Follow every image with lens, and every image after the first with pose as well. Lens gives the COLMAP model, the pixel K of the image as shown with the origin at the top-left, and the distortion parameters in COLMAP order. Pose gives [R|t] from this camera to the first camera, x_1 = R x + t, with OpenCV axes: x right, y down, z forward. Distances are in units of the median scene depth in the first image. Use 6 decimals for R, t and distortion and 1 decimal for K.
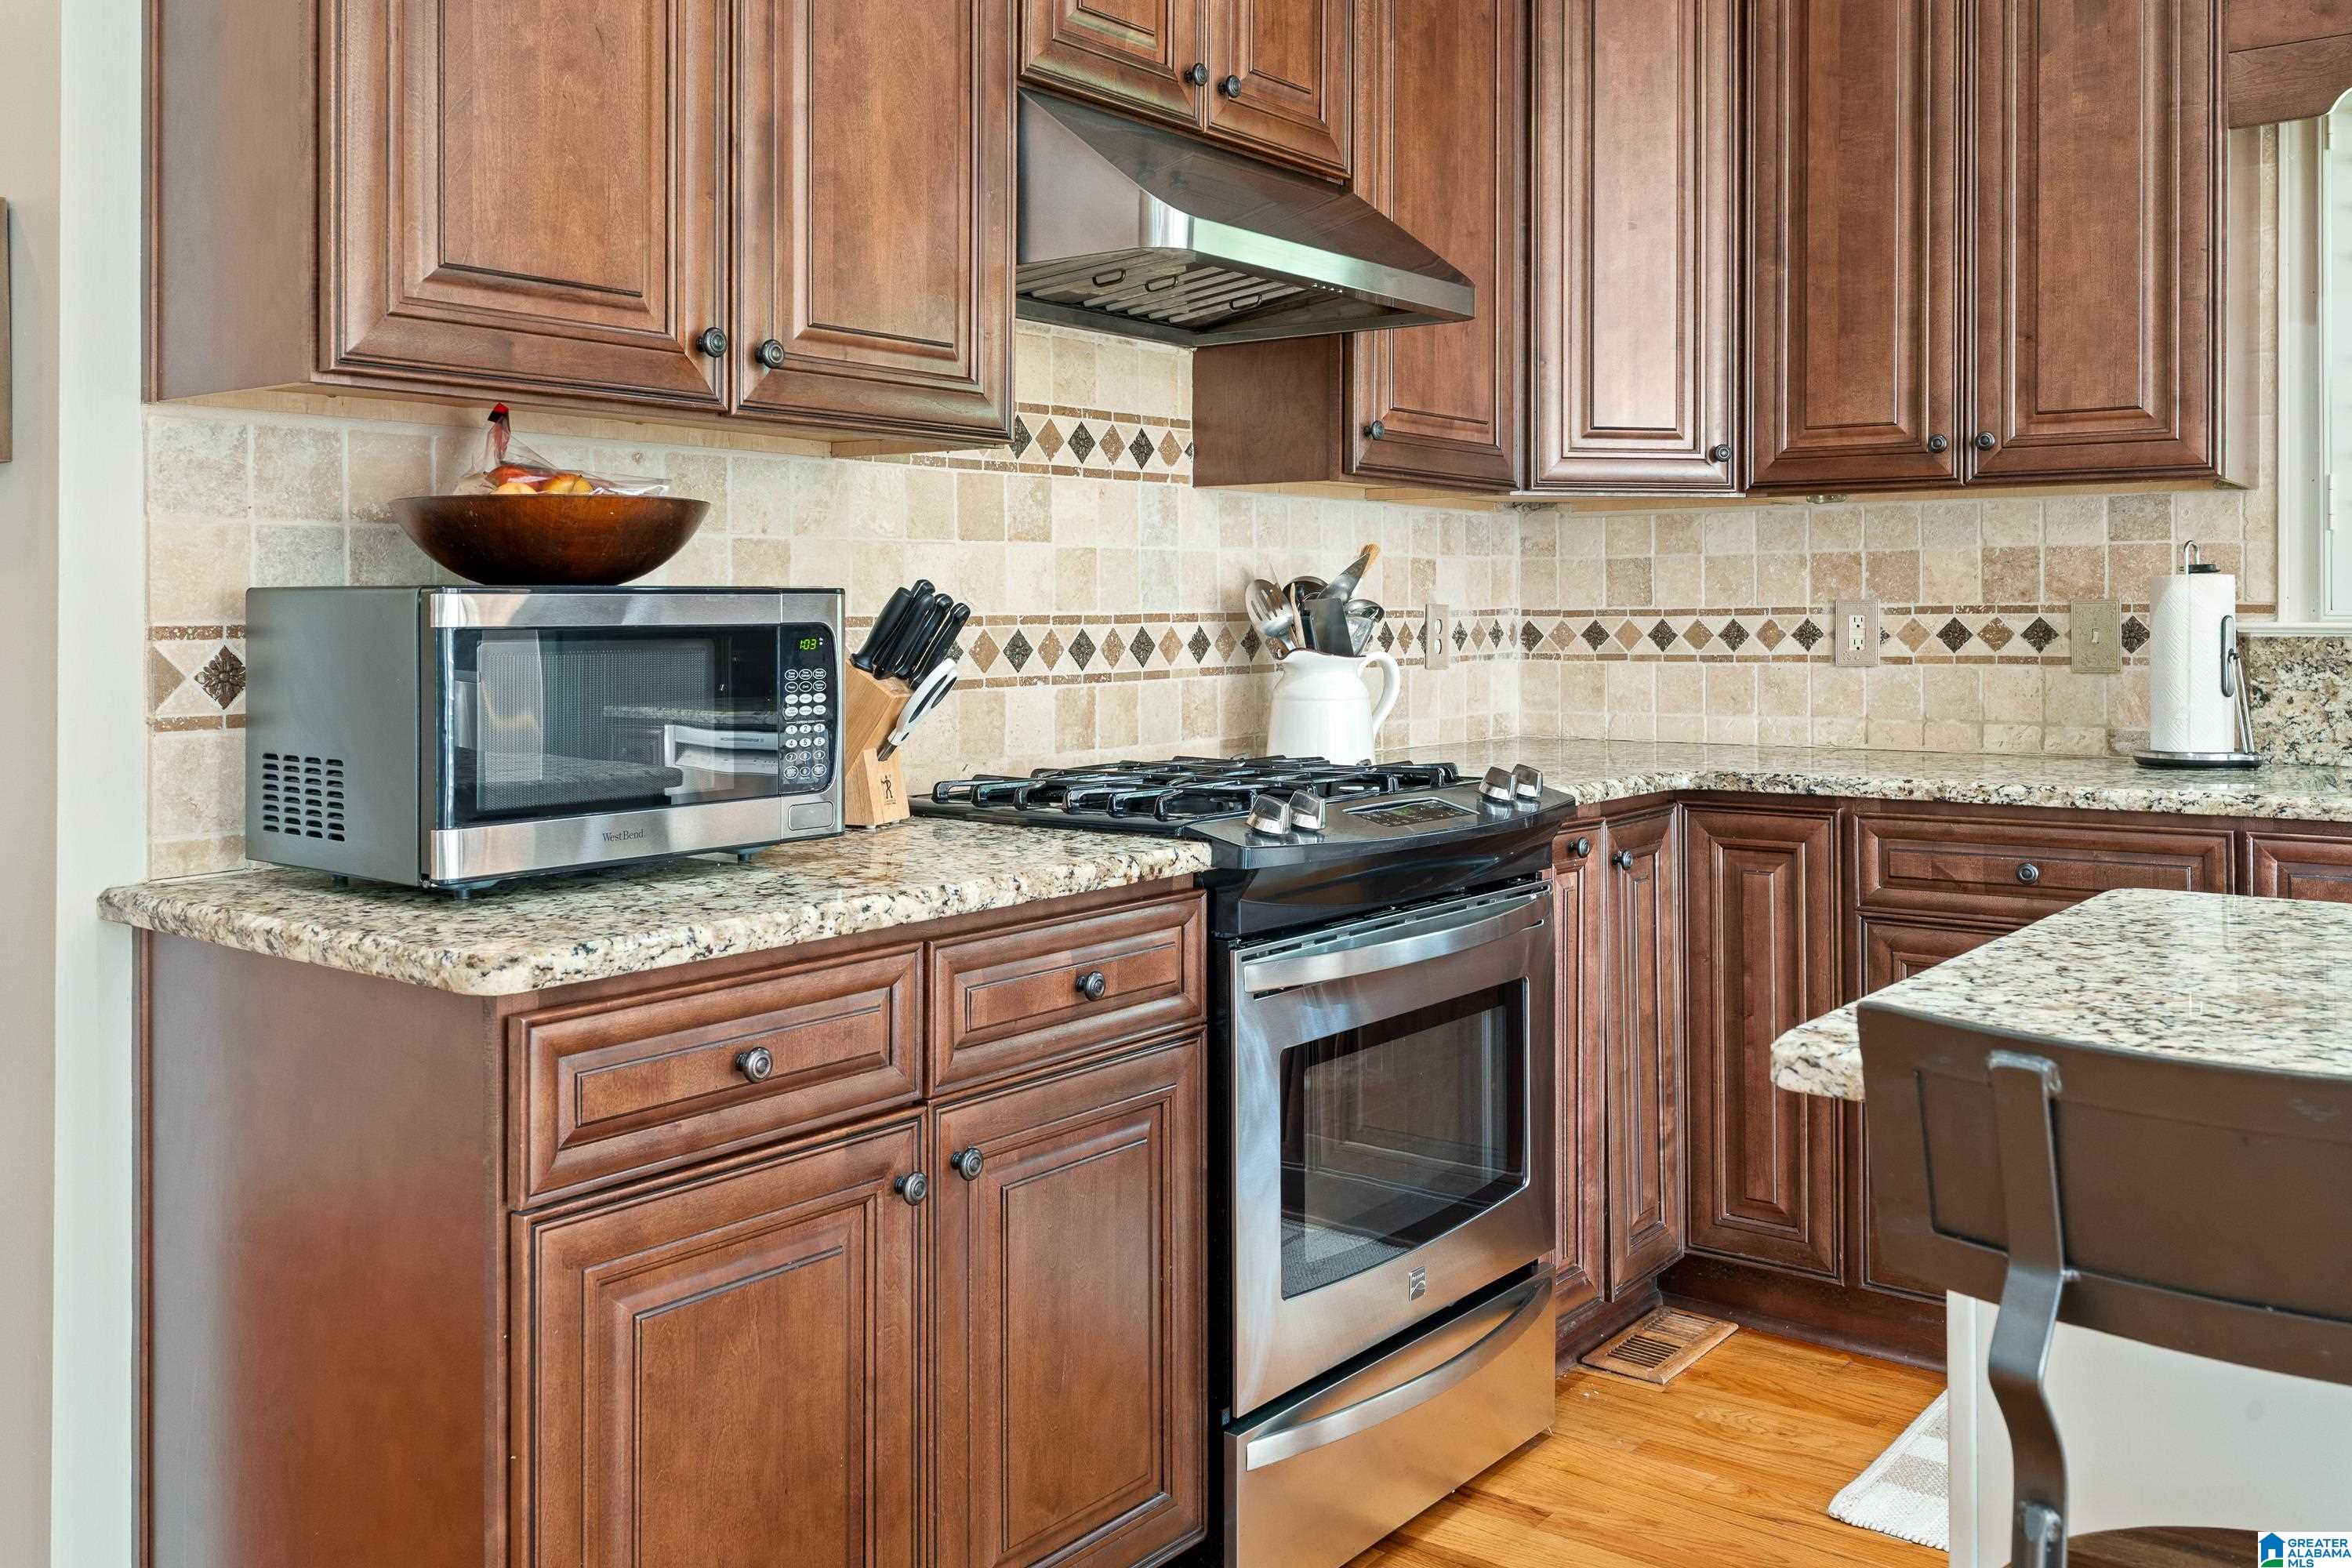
lens RADIAL K [[1994.4, 0, 1172.6], [0, 1994.4, 701.5], [0, 0, 1]] dist [0.002124, -0.002001]
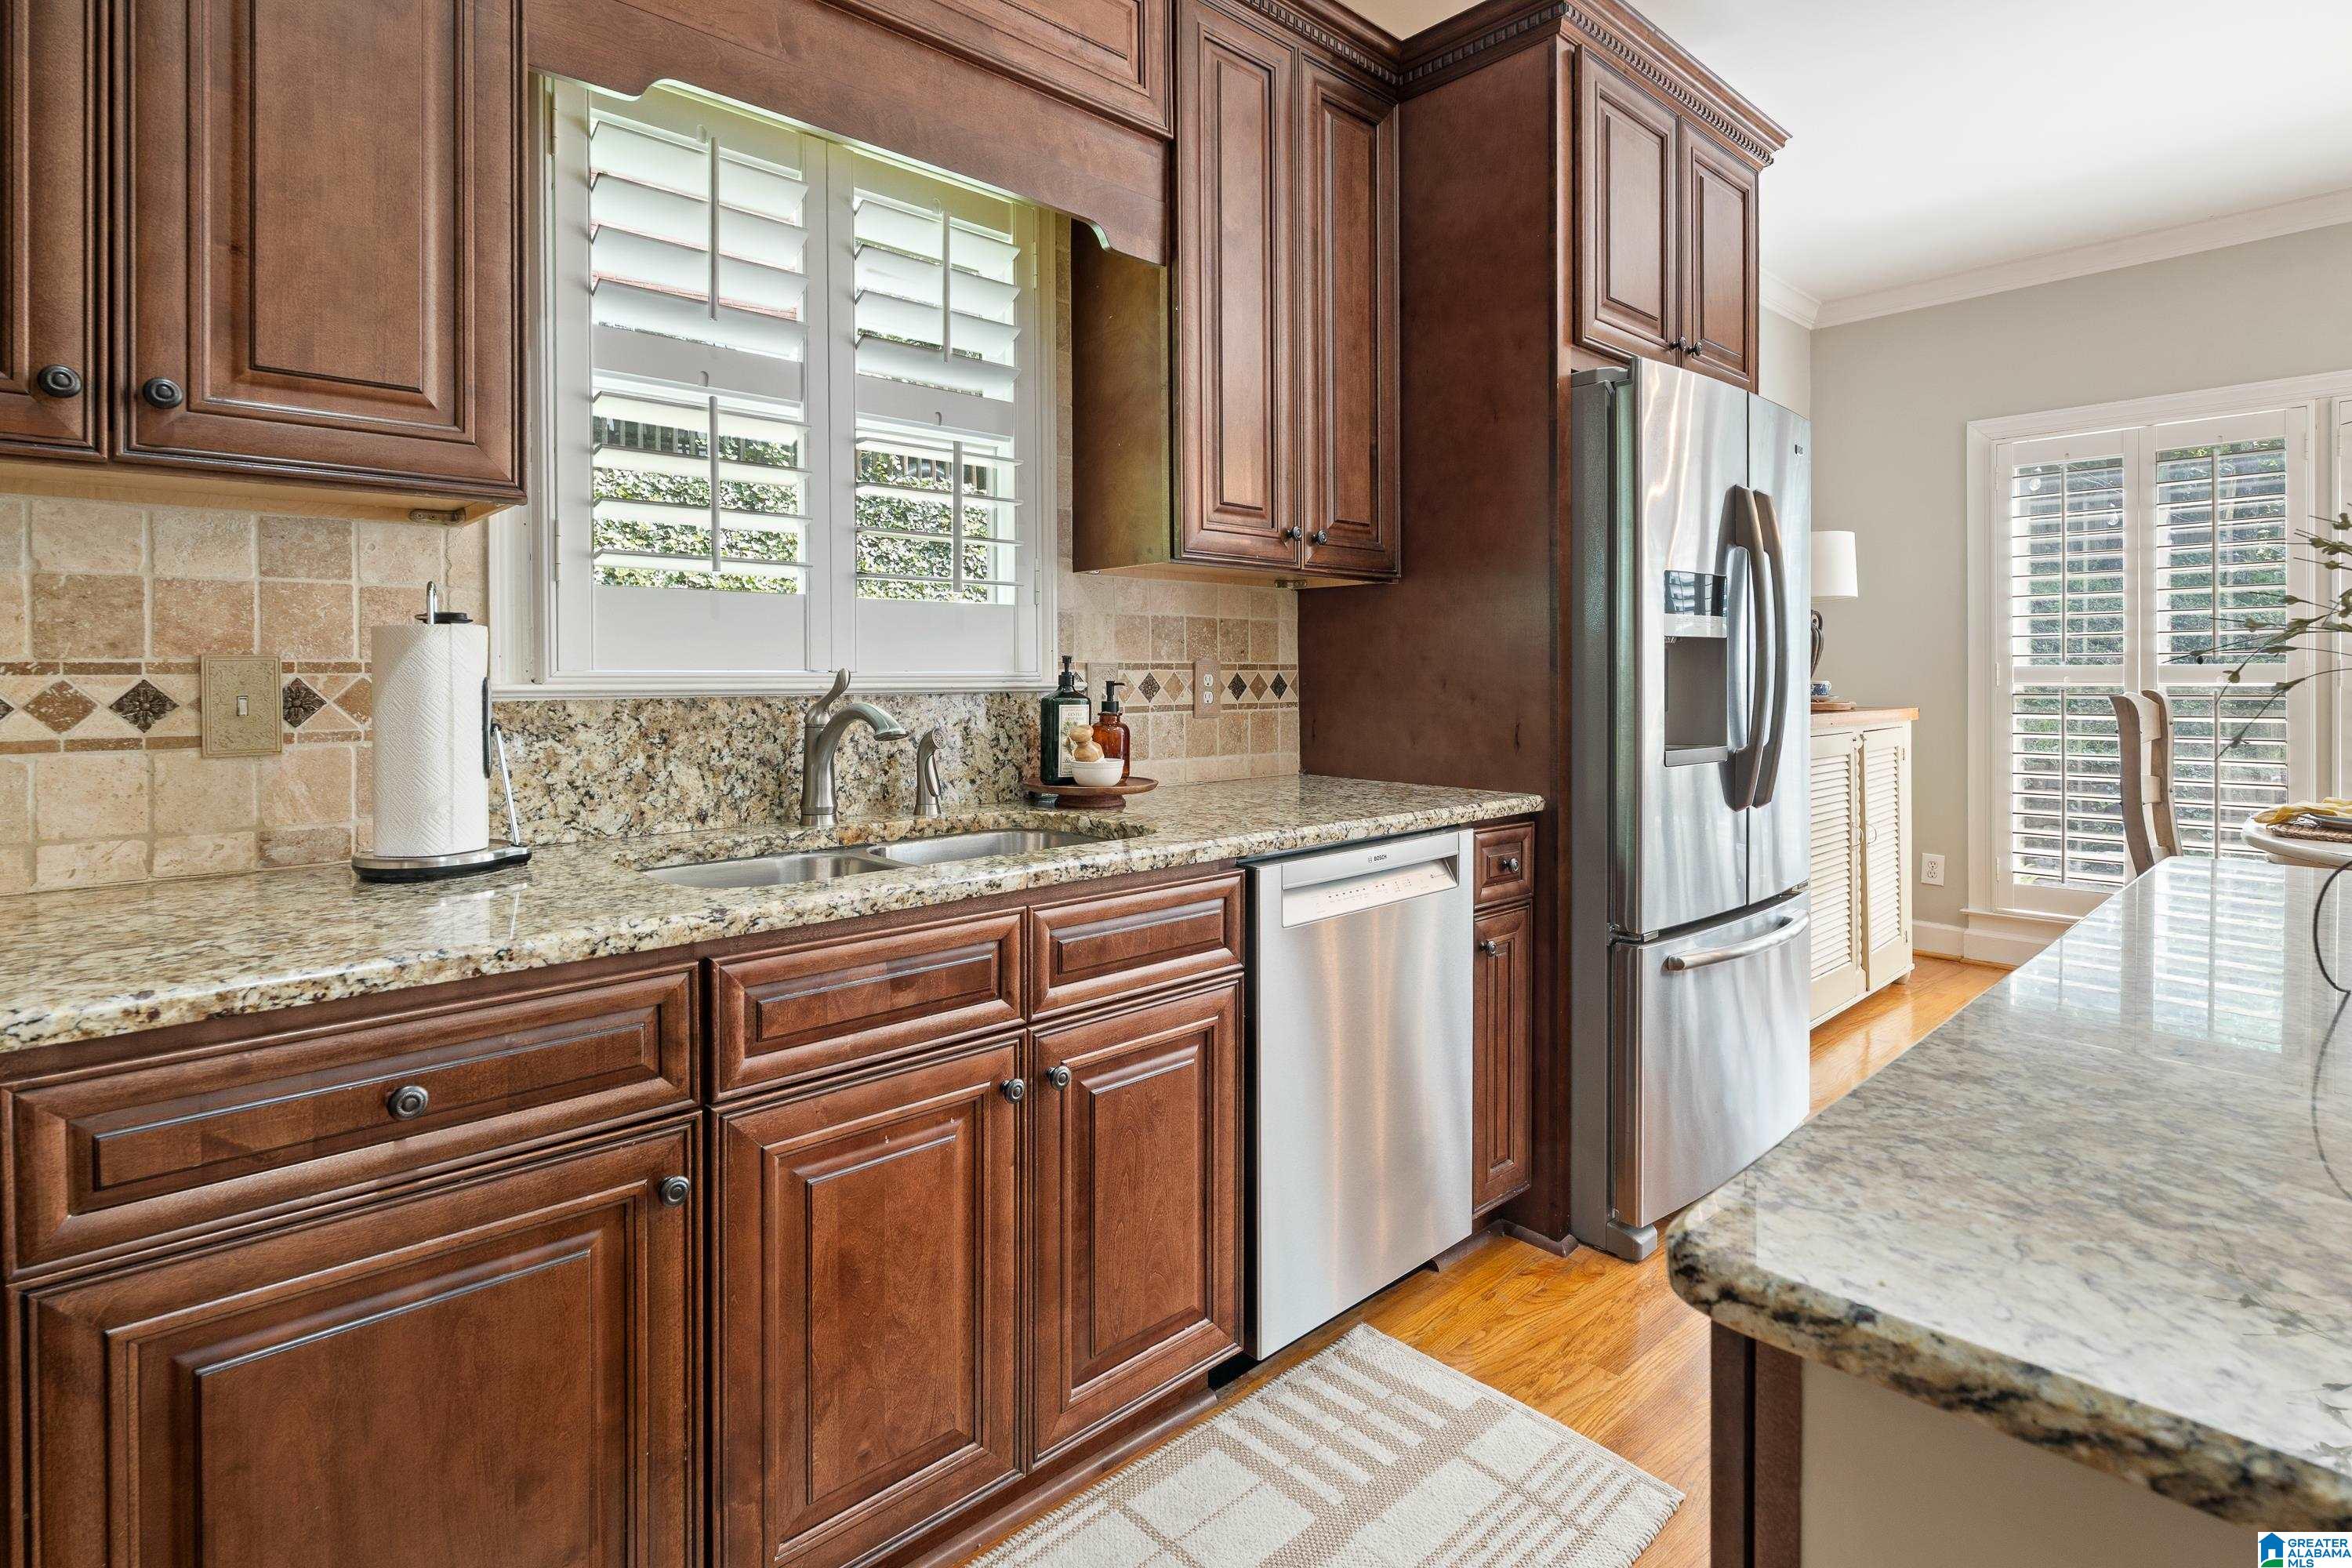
lens RADIAL K [[1196.9, 0, 1171.2], [0, 1196.9, 674.2], [0, 0, 1]] dist [-0.000106, 0.000216]
pose [[0.164818, -0.001037, 0.986324, 0.096687], [0.043067, 0.999053, -0.006147, -0.029163], [-0.985383, 0.043491, 0.164706, 0.640755]]
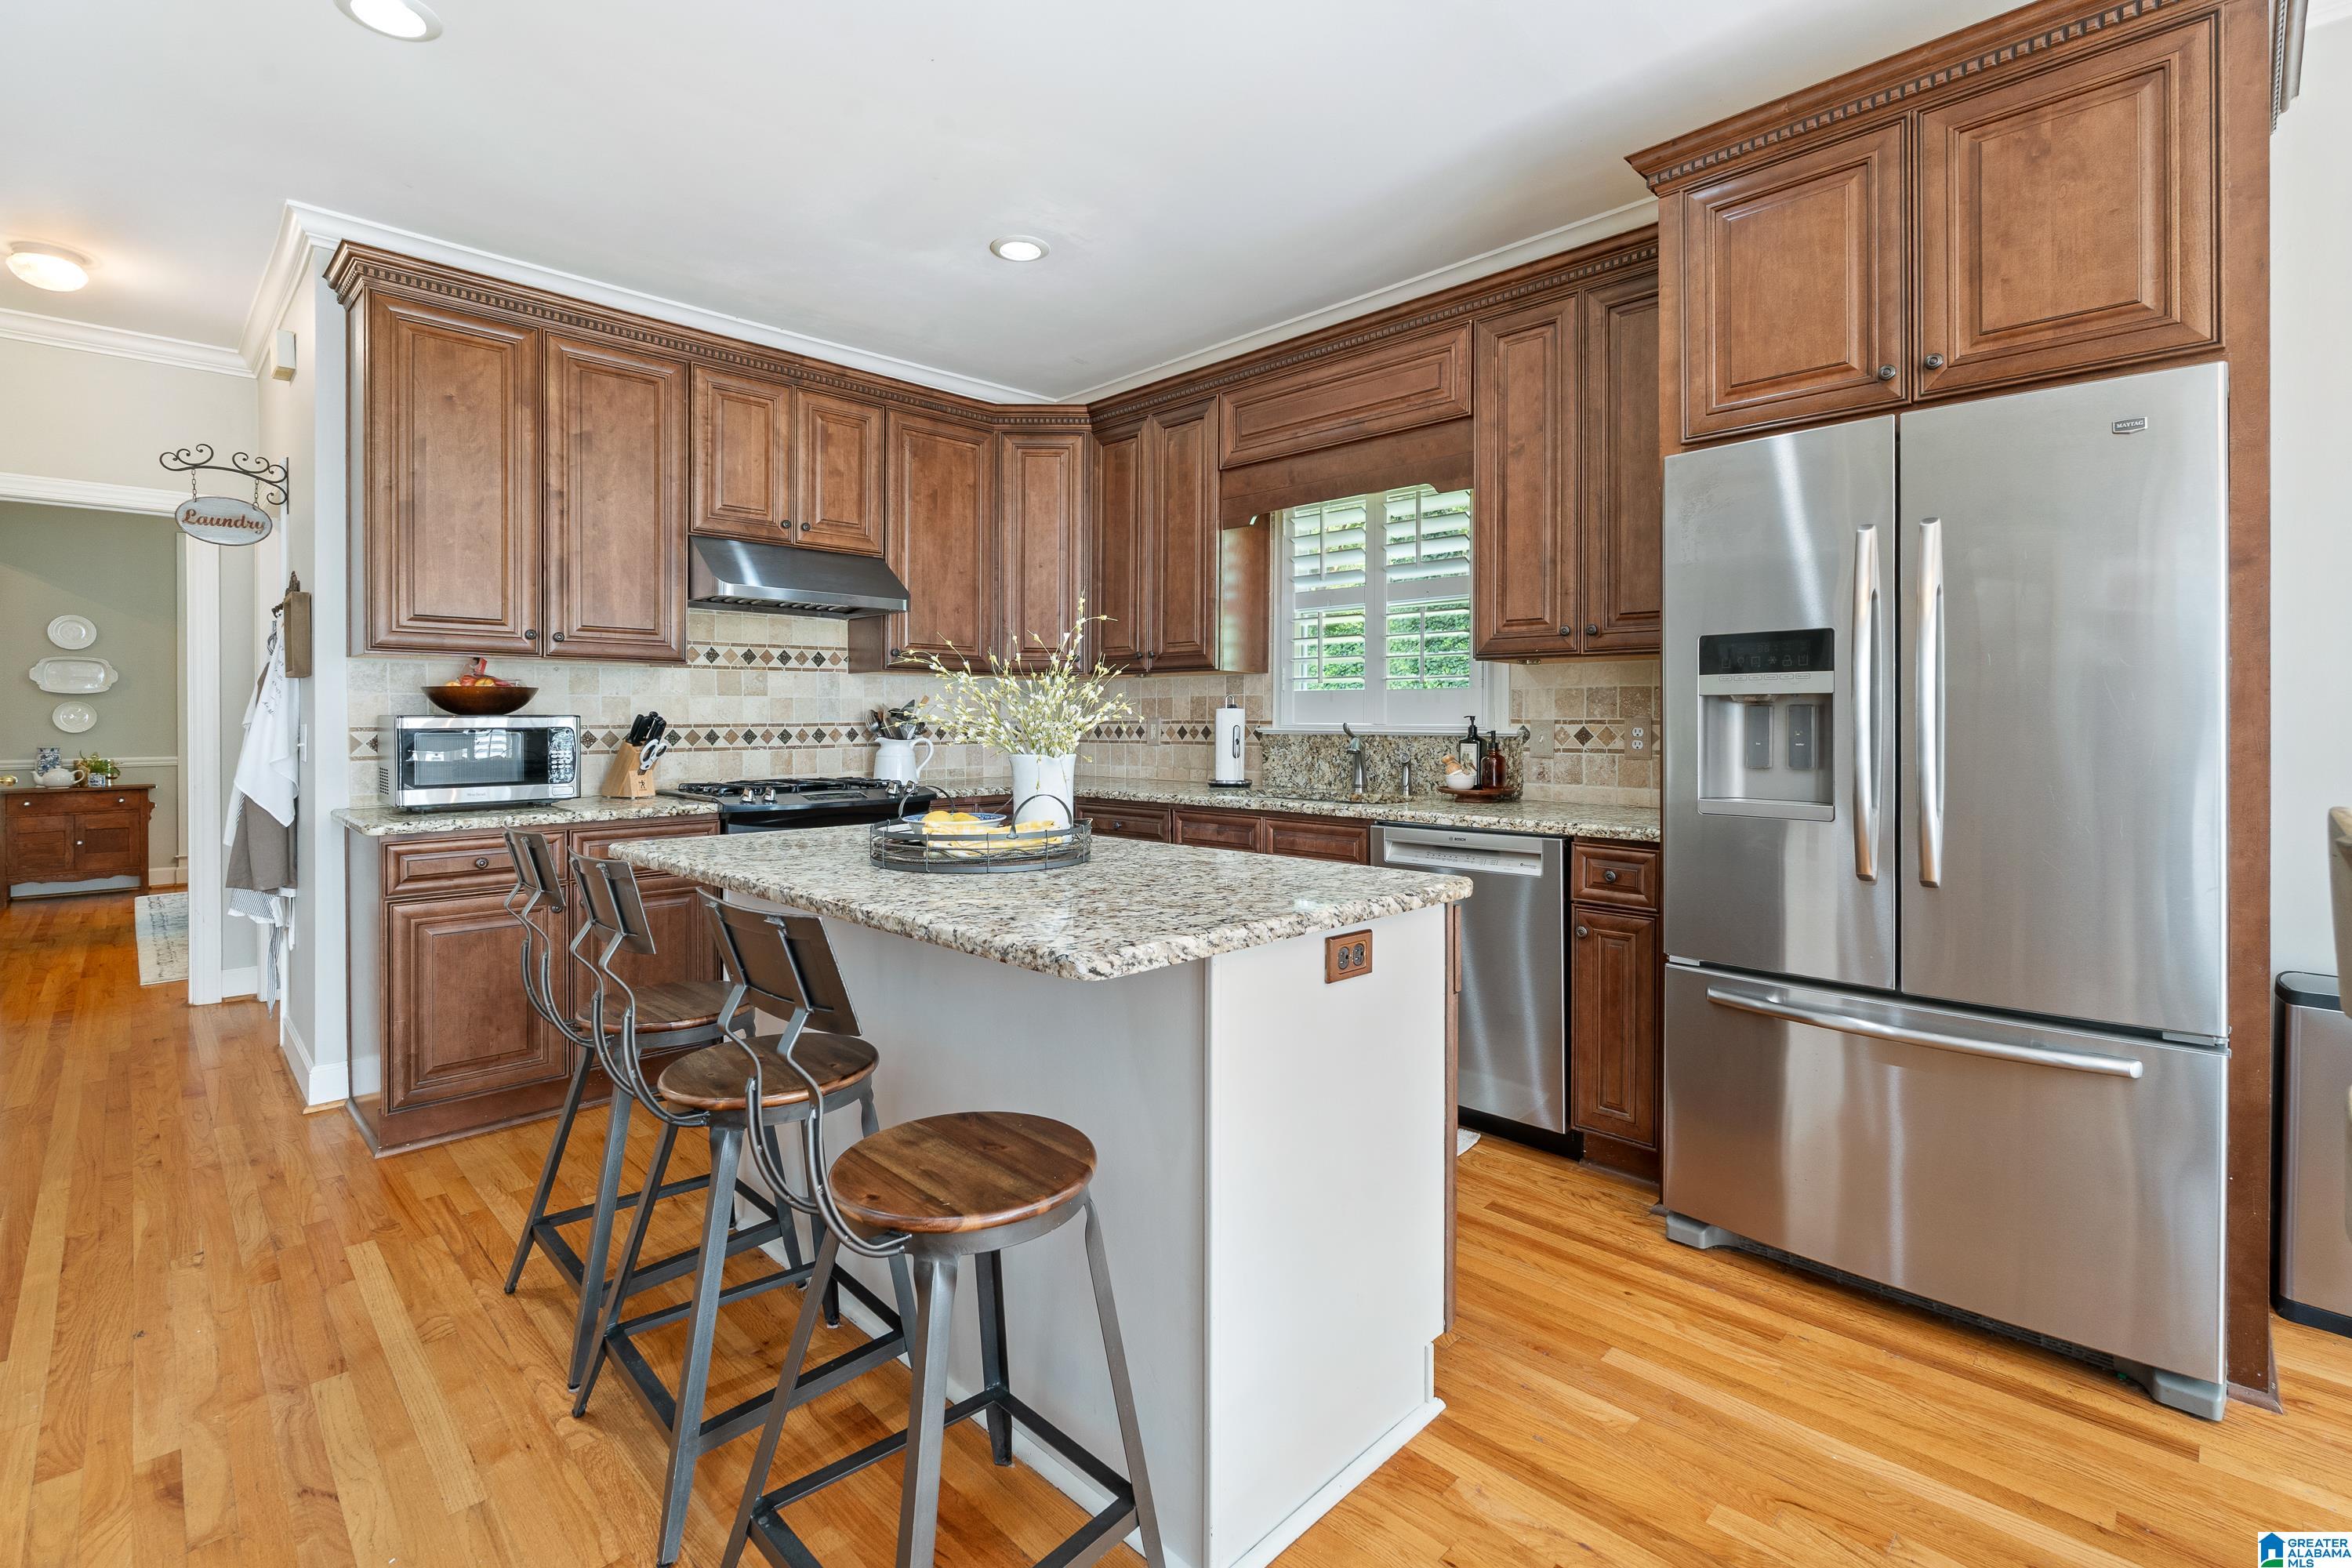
lens RADIAL K [[1045.2, 0, 1176.0], [0, 1045.2, 784.0], [0, 0, 1]] dist [-0.010736, 0.000242]
pose [[0.992604, 0.011181, -0.120878, 0.604977], [-0.008935, 0.999778, 0.019104, 0.005565], [0.121064, -0.017882, 0.992484, -0.294055]]
